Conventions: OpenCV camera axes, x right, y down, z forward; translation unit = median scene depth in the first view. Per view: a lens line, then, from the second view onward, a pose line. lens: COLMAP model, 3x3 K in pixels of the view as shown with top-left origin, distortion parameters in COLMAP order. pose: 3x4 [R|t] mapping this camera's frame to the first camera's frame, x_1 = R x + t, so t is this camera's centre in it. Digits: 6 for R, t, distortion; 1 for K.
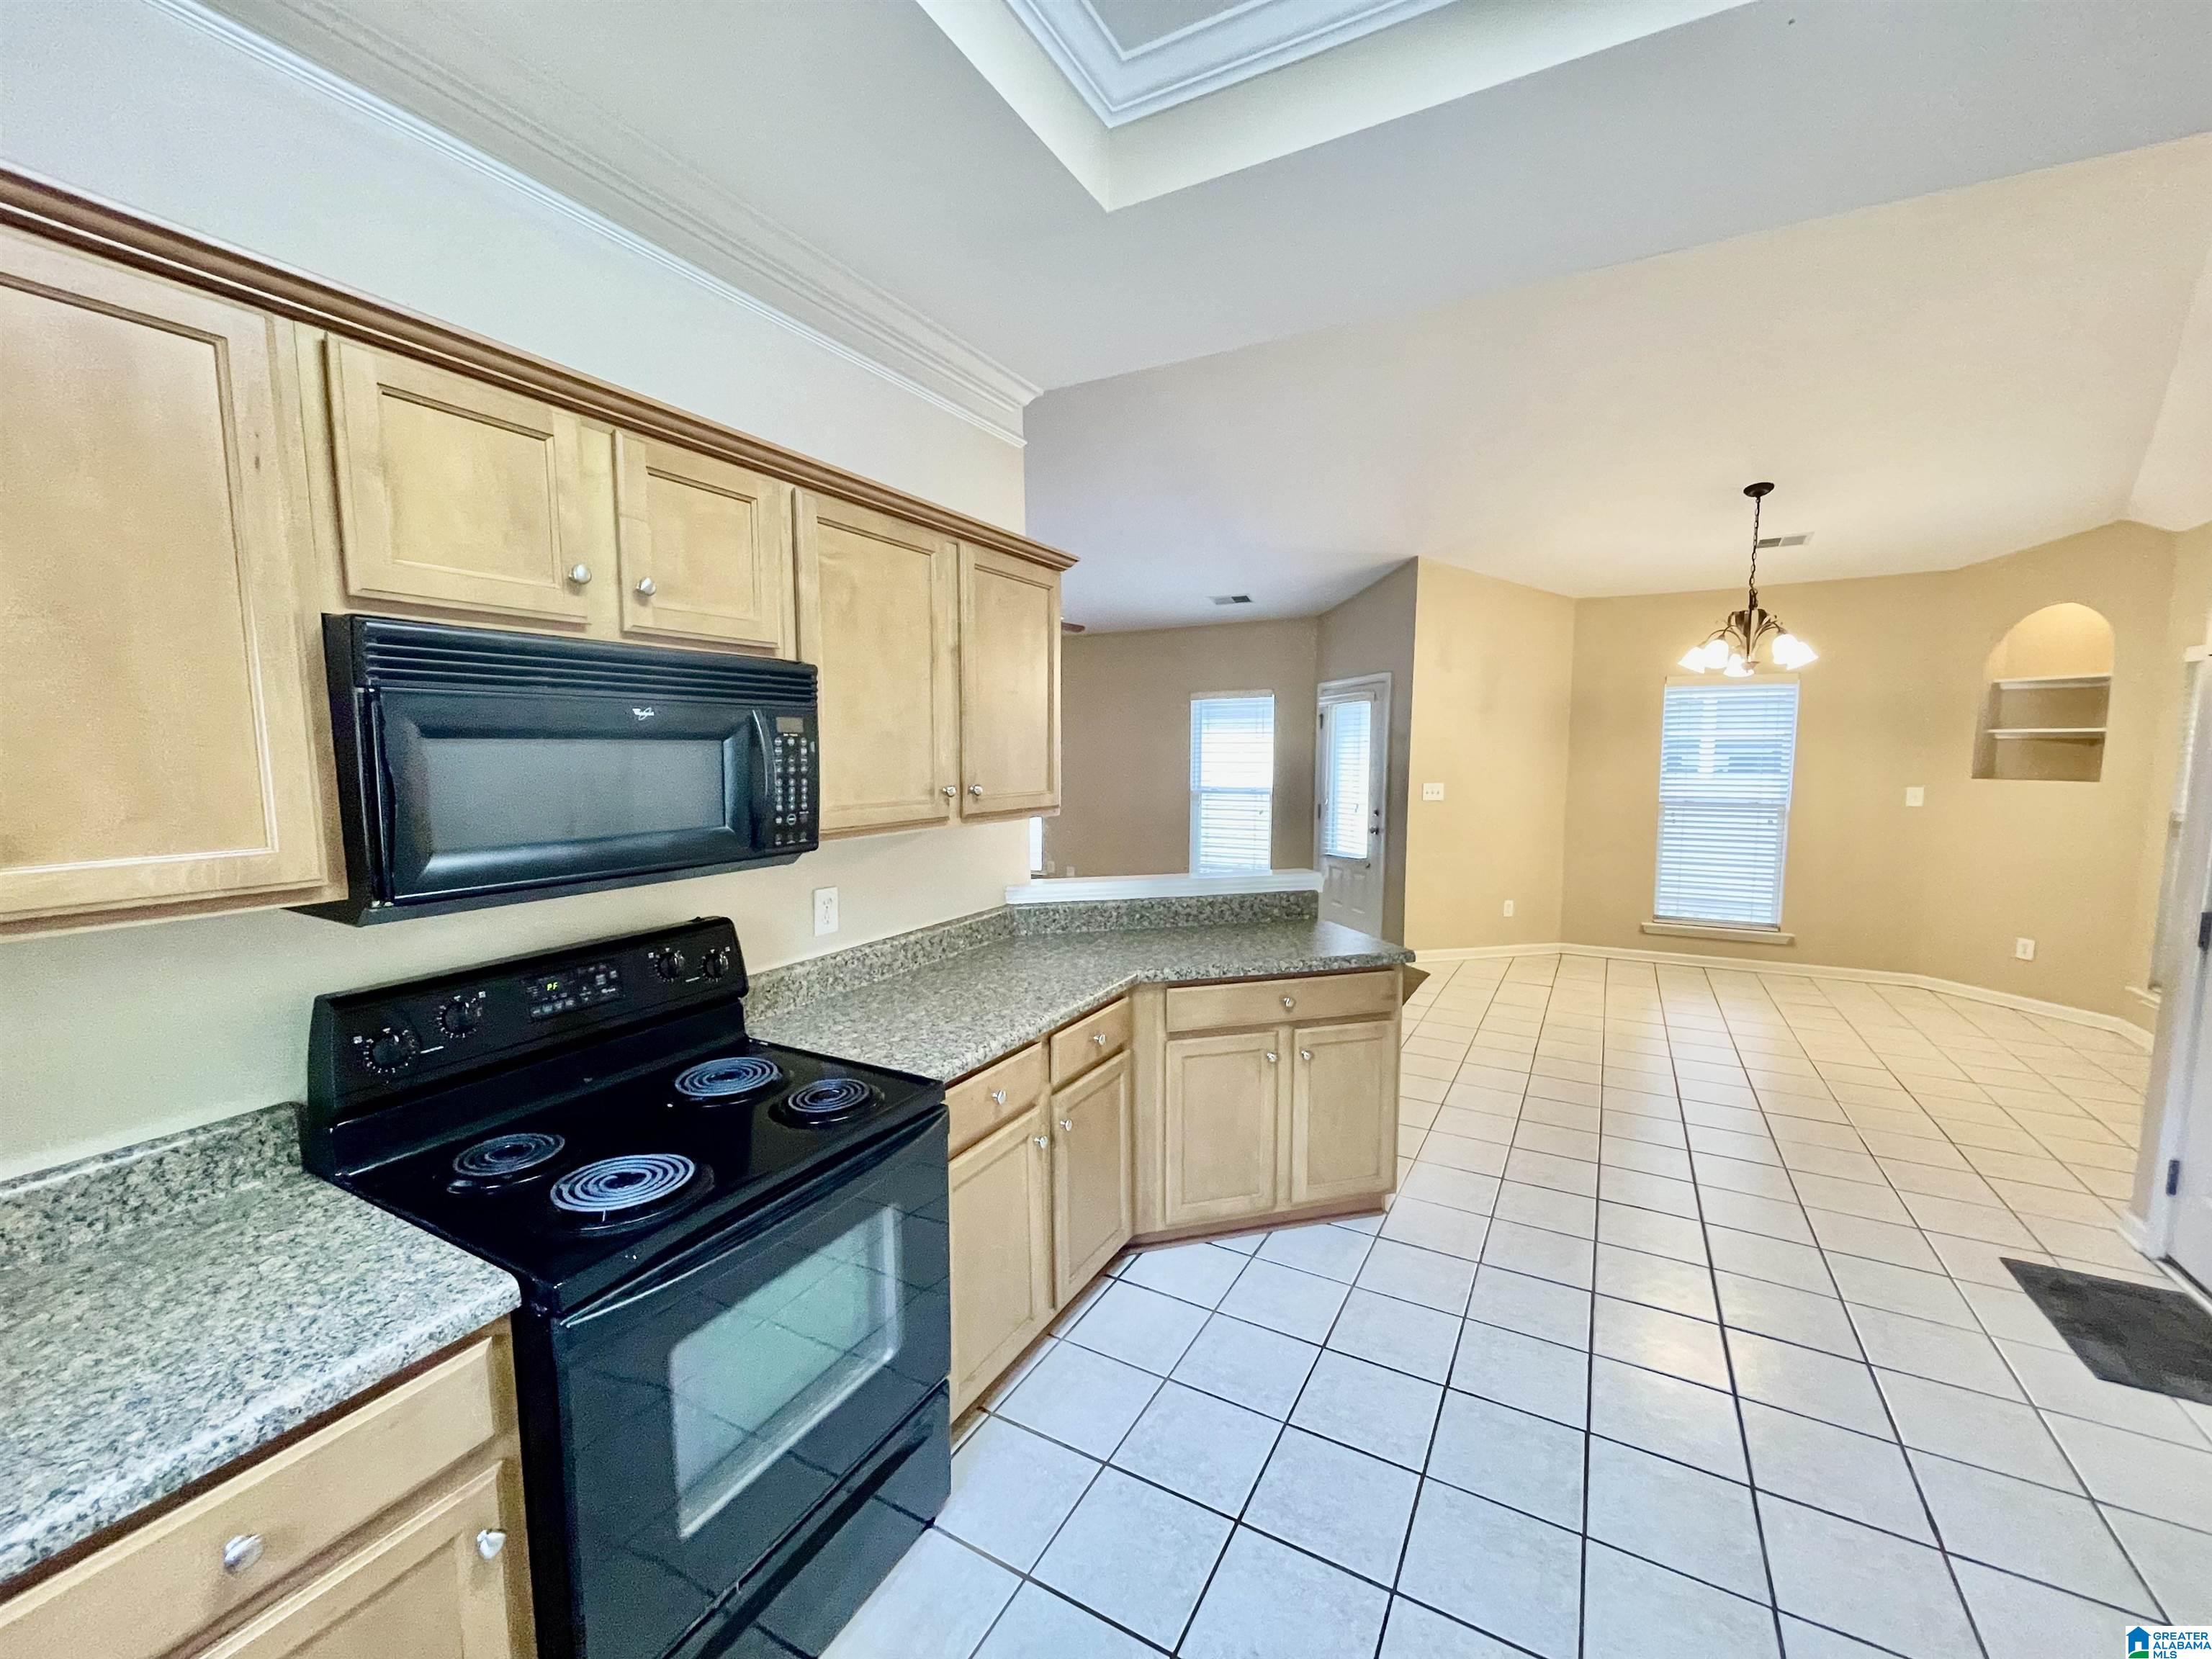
lens RADIAL K [[888.8, 0, 1100.0], [0, 888.8, 845.5], [0, 0, 1]] dist [-0.000490, -0.000083]
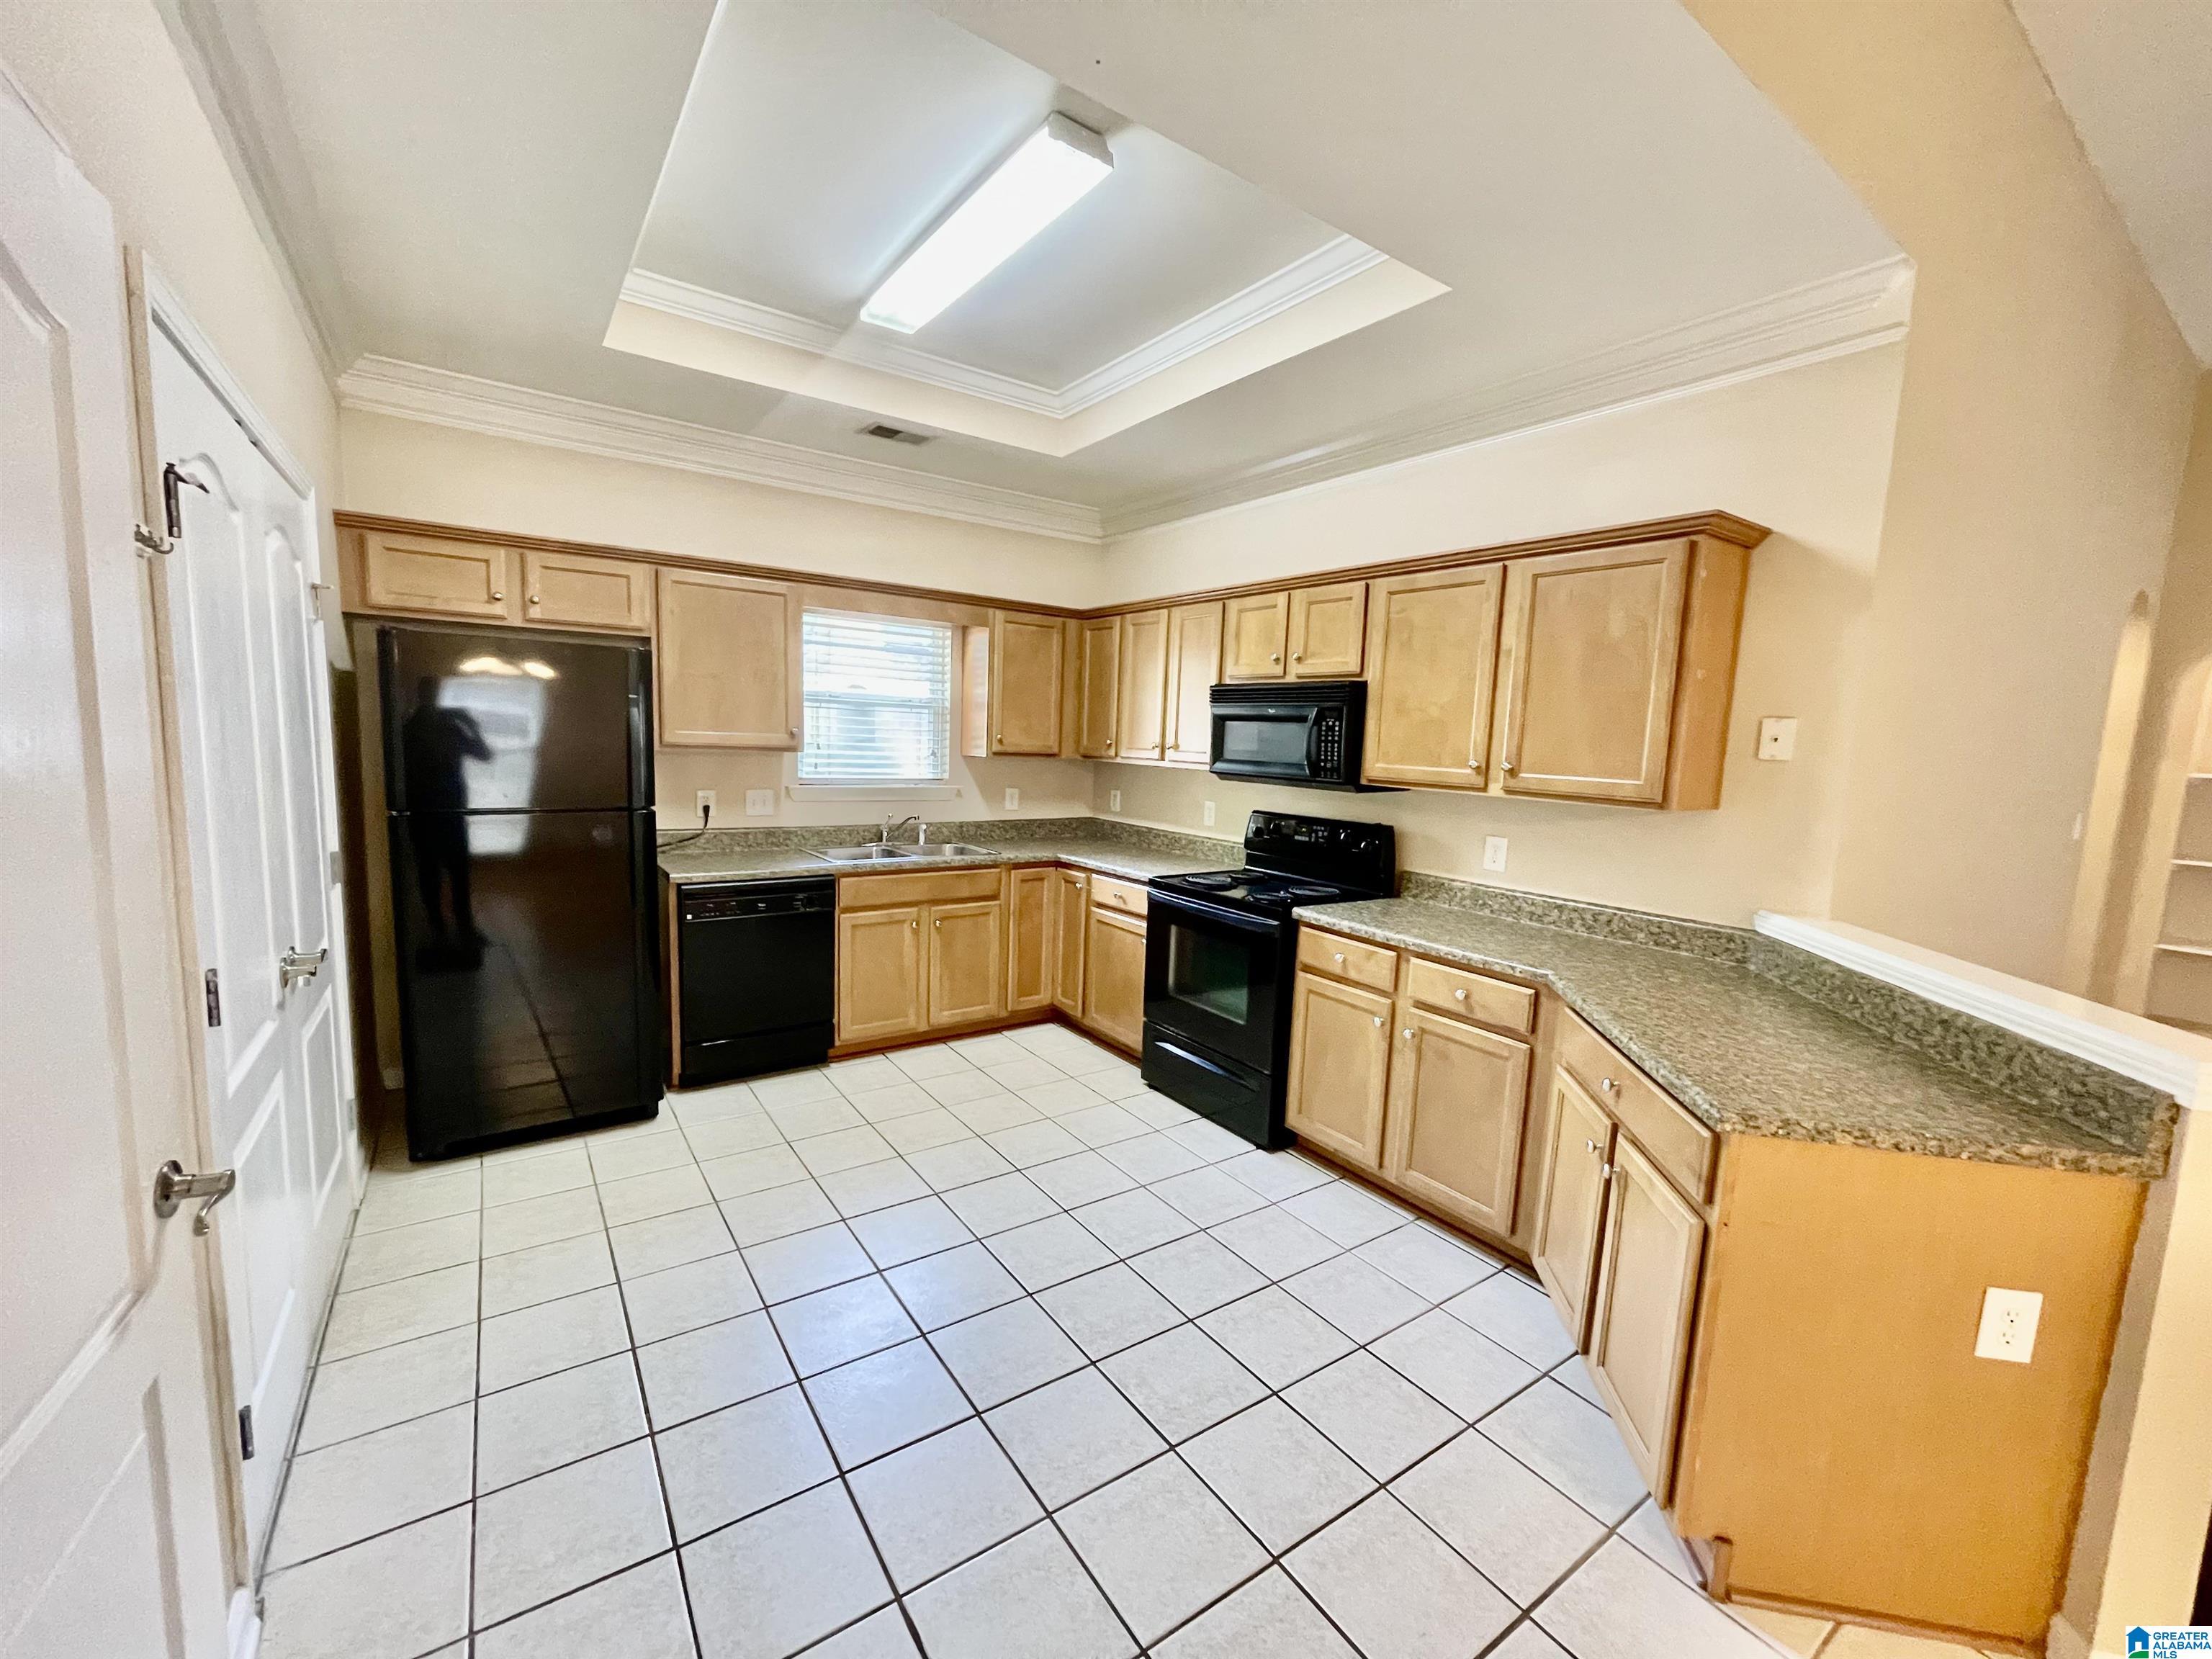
lens RADIAL K [[886.0, 0, 1100.0], [0, 886.0, 839.8], [0, 0, 1]] dist [0.003682, -0.002574]
pose [[-0.438238, 0.093981, -0.893933, 1.150739], [-0.136865, 0.975946, 0.169699, -0.092716], [0.888378, 0.196717, -0.414833, 1.013038]]
